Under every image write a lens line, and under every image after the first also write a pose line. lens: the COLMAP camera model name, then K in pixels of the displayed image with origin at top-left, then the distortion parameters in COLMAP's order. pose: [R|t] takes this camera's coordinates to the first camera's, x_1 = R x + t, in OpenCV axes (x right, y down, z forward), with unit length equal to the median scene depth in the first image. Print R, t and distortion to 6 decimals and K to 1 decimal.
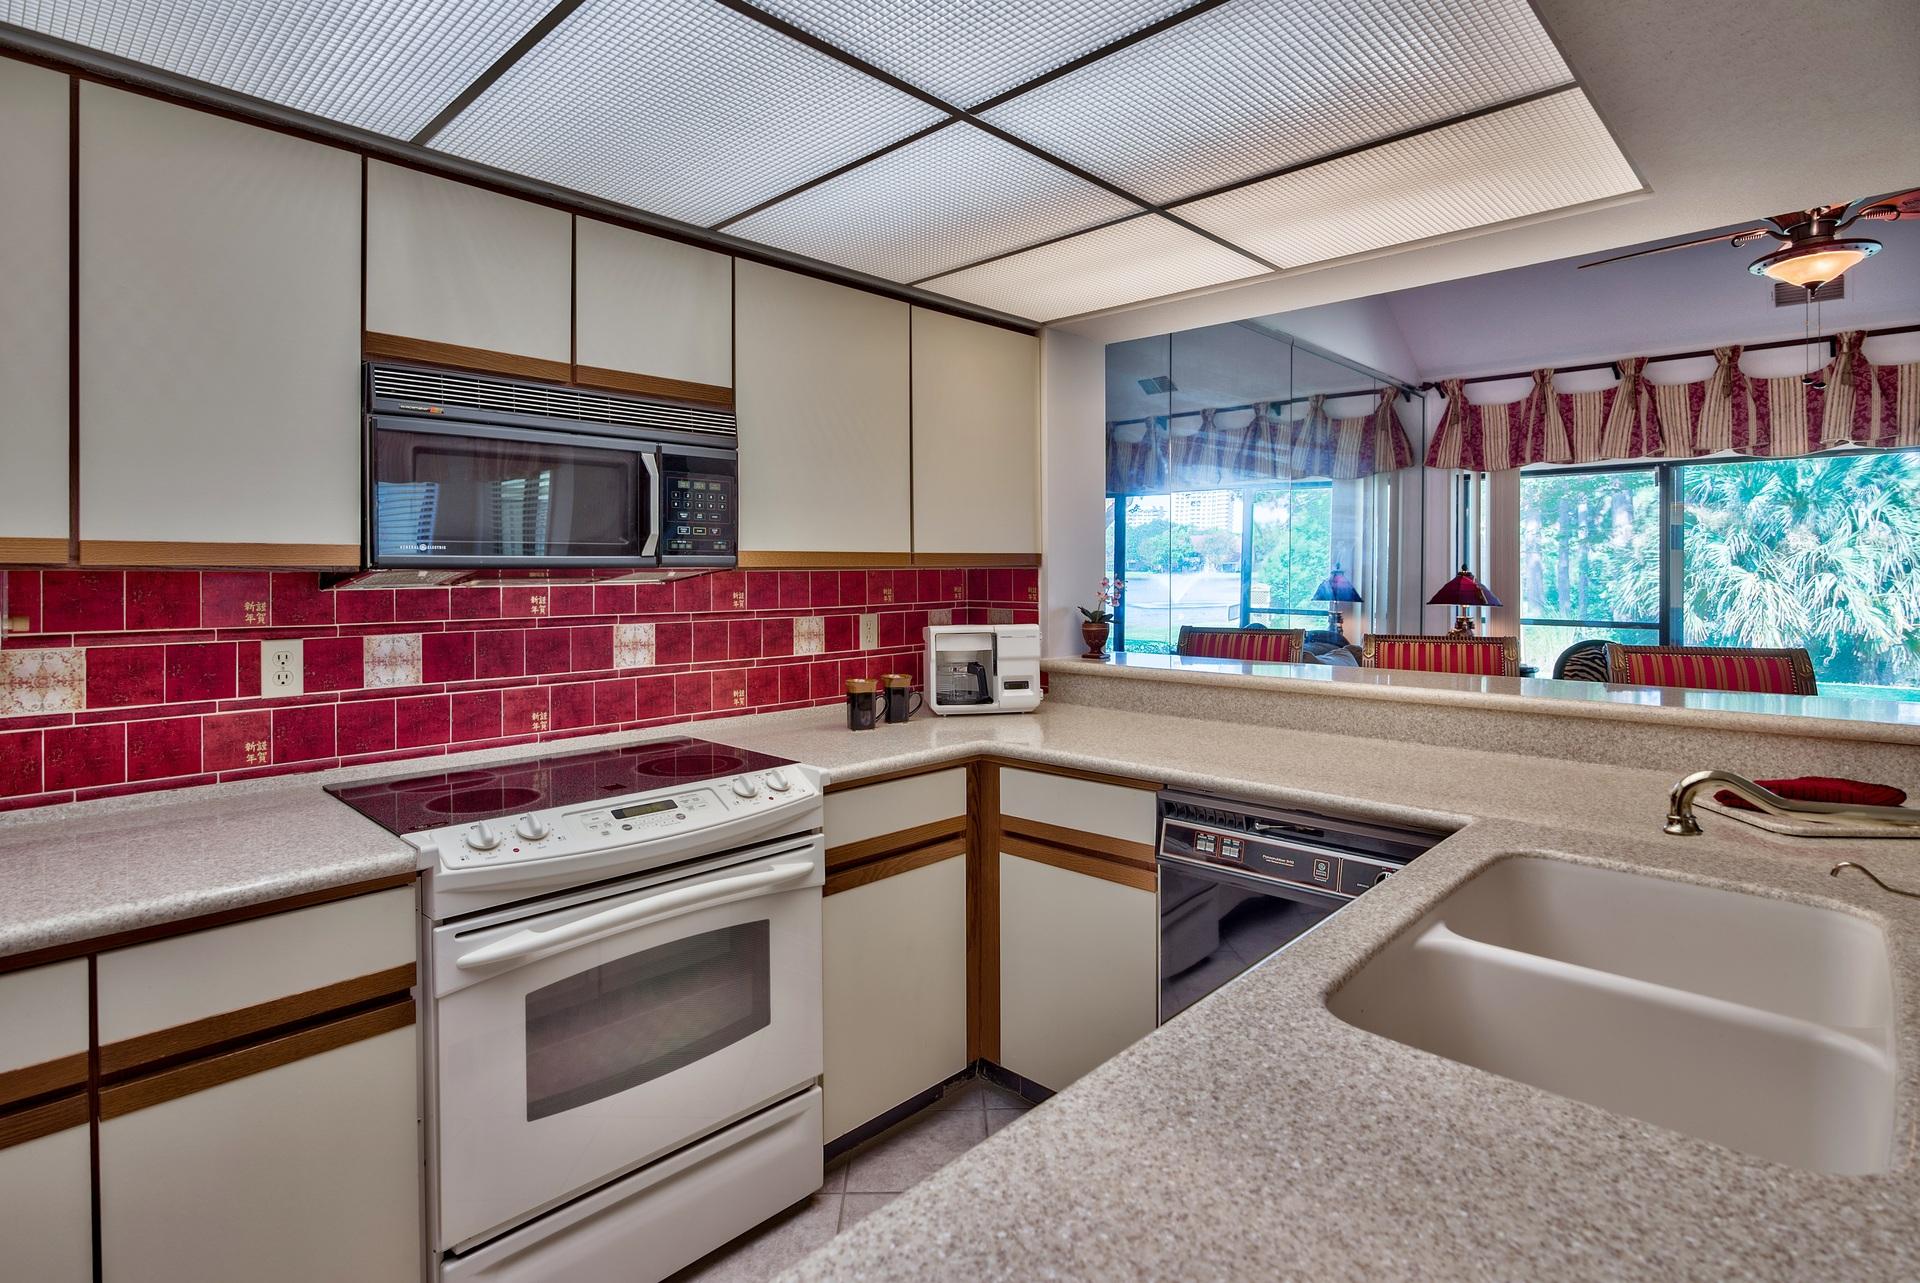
lens RADIAL K [[979.3, 0, 929.4], [0, 979.3, 568.6], [0, 0, 1]] dist [-0.005034, -0.001181]
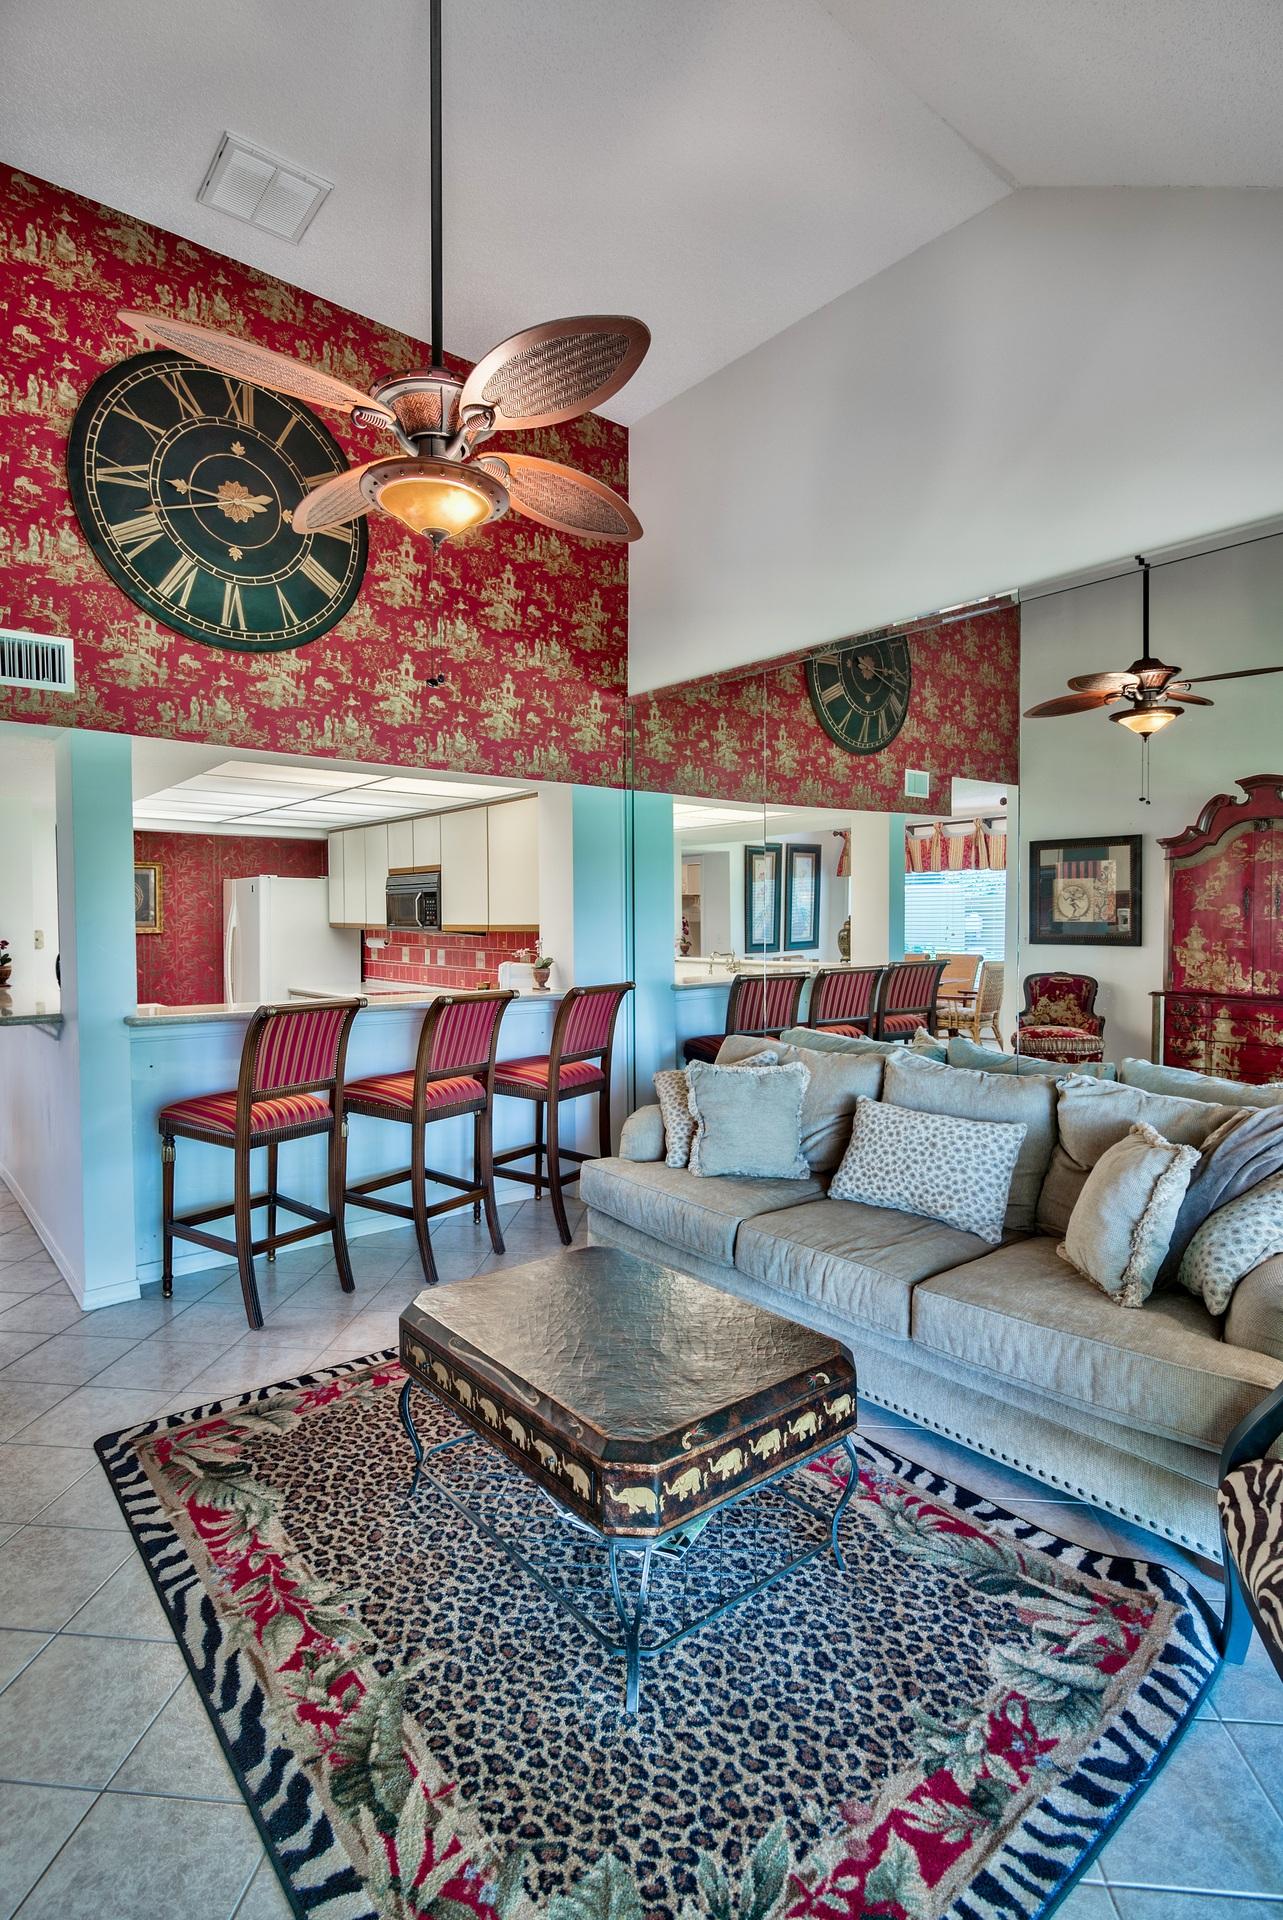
lens RADIAL K [[956.5, 0, 633.5], [0, 956.5, 921.9], [0, 0, 1]] dist [-0.005661, 0.000237]
pose [[-0.115131, 0.007002, -0.993326, 1.752551], [0.005012, 0.999967, 0.006468, -0.027145], [0.993338, -0.004234, -0.115162, 1.361282]]
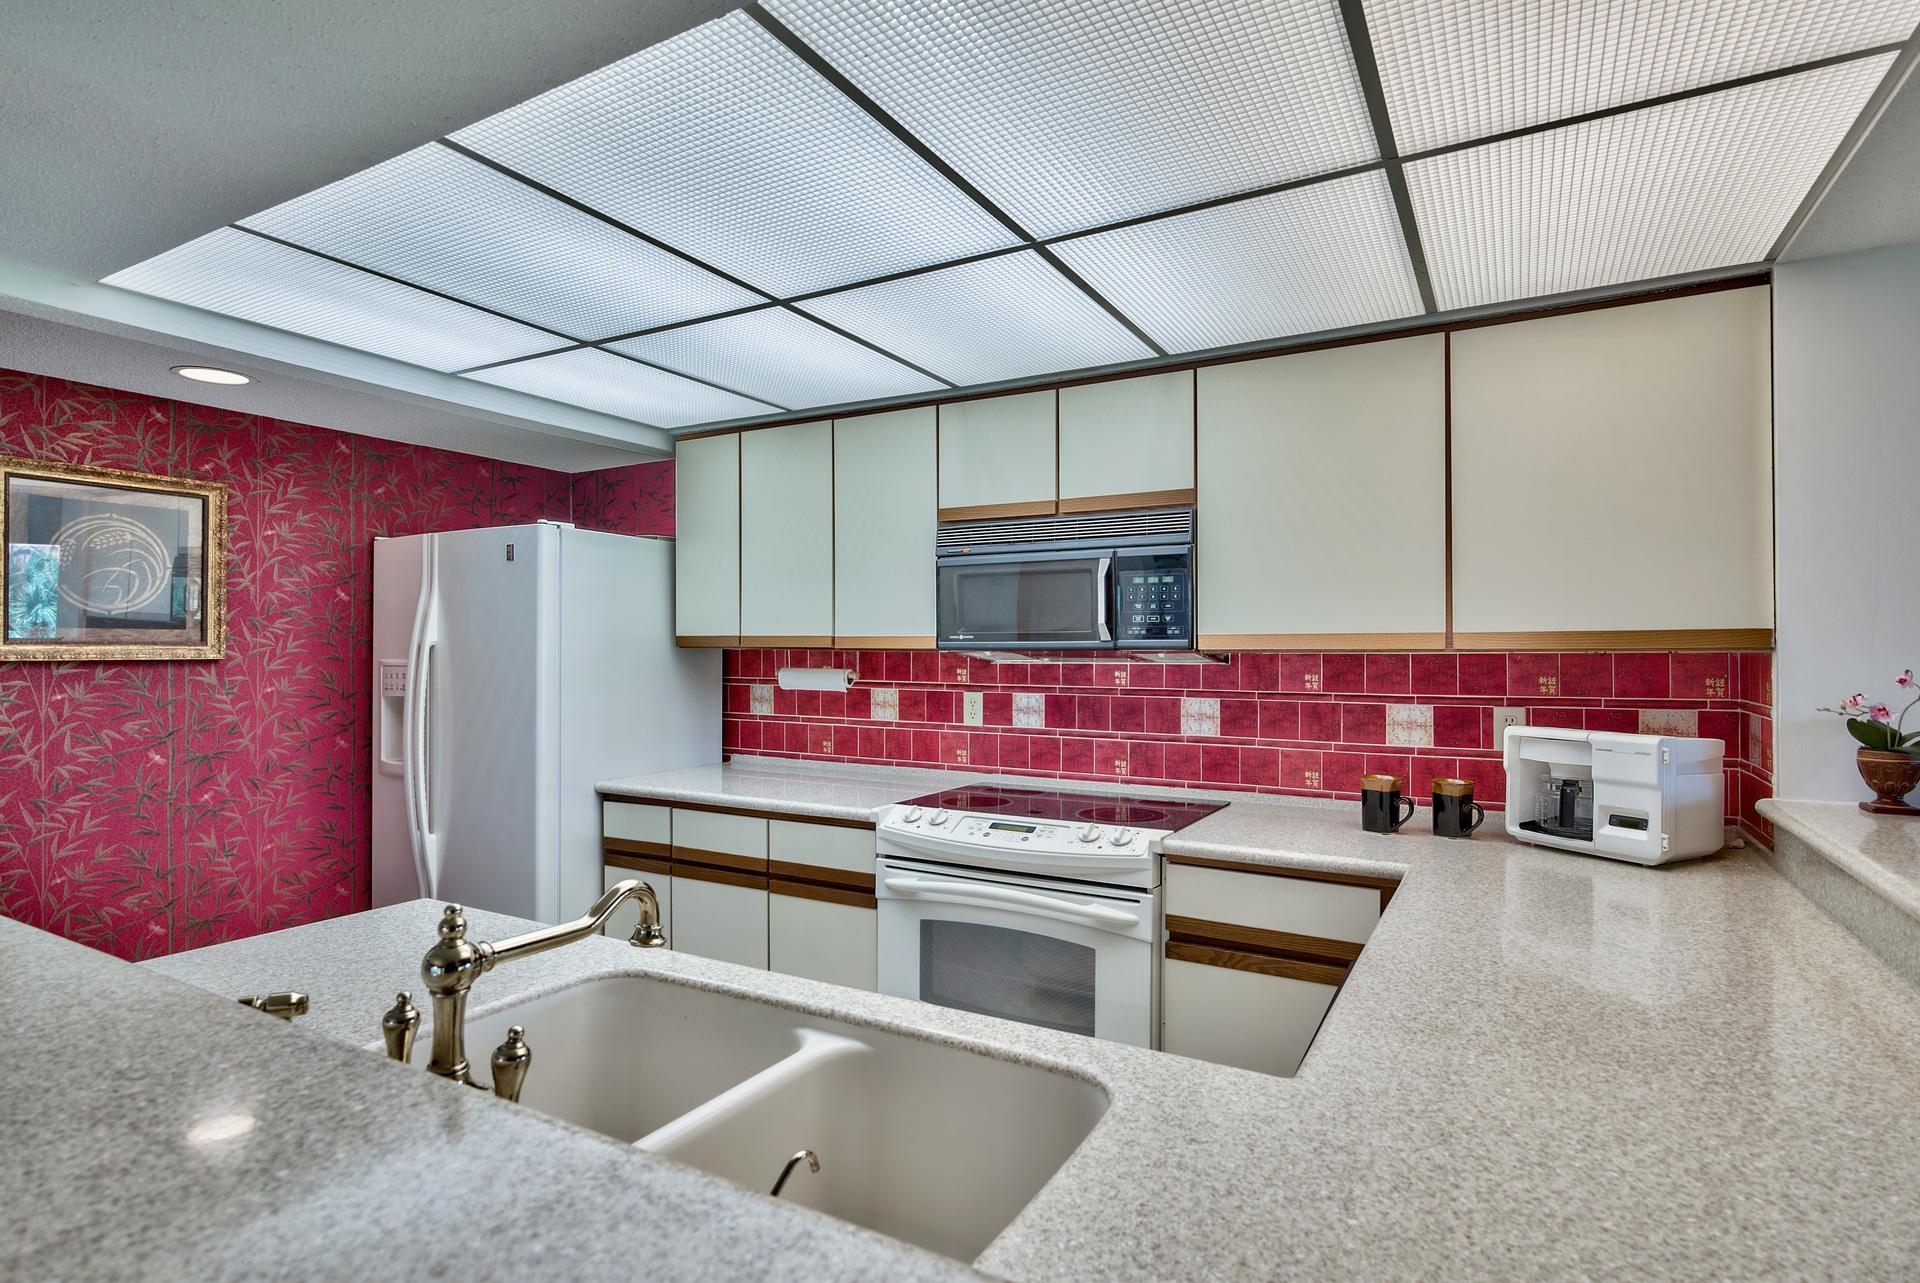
lens RADIAL K [[965.4, 0, 960.0], [0, 965.4, 641.5], [0, 0, 1]] dist [-0.005766, -0.000438]
pose [[0.249223, -0.002596, -0.968443, 0.584577], [-0.000844, 0.999995, -0.002898, -0.005655], [0.968446, 0.001540, 0.249219, 0.348498]]
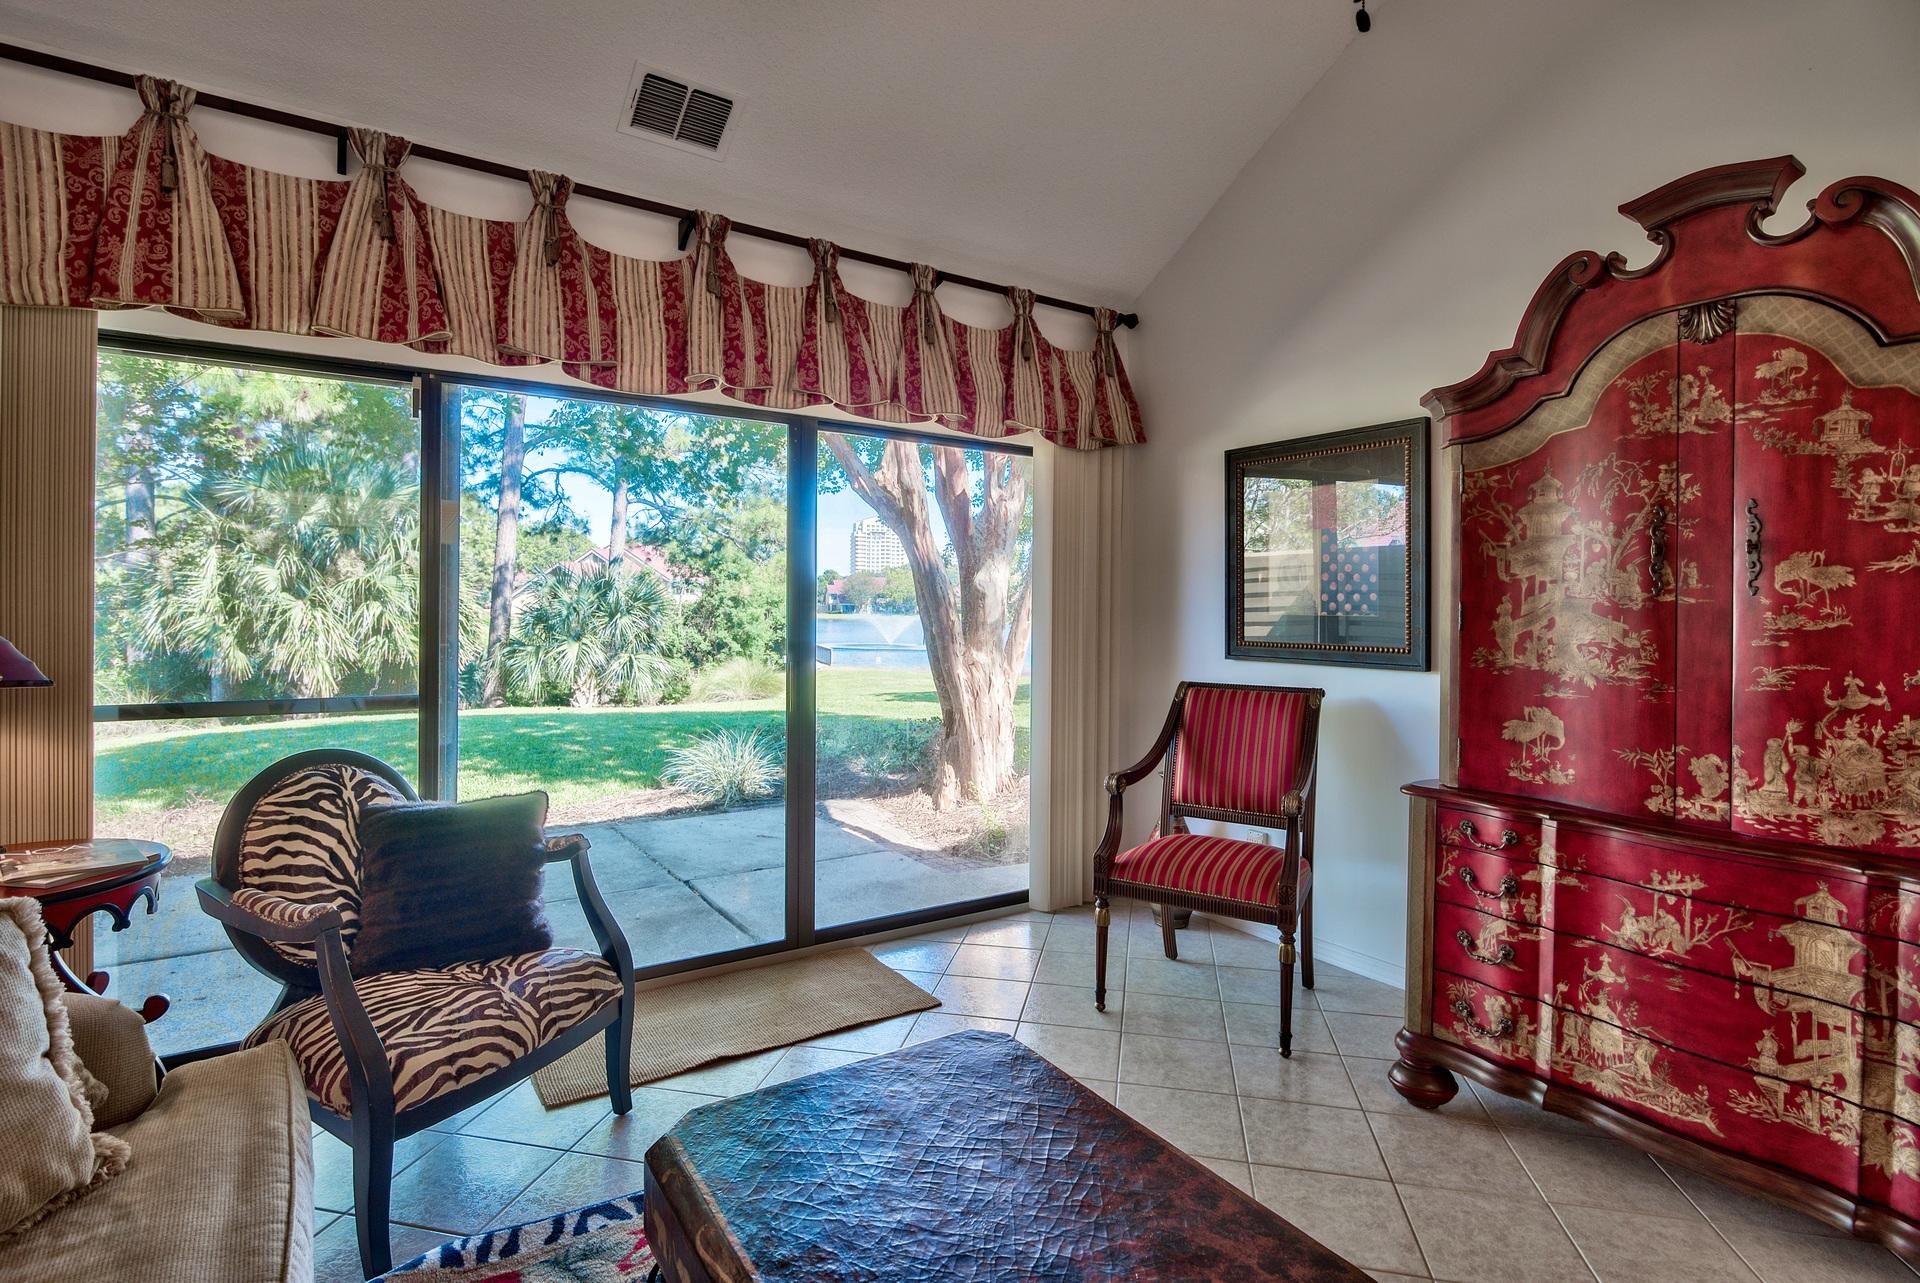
lens RADIAL K [[956.5, 0, 961.5], [0, 956.5, 607.6], [0, 0, 1]] dist [-0.005661, 0.000237]
pose [[0.216693, 0.001379, 0.976239, 0.634002], [-0.011842, 0.999929, 0.001216, 0.015476], [-0.976168, -0.011824, 0.216694, 1.185737]]
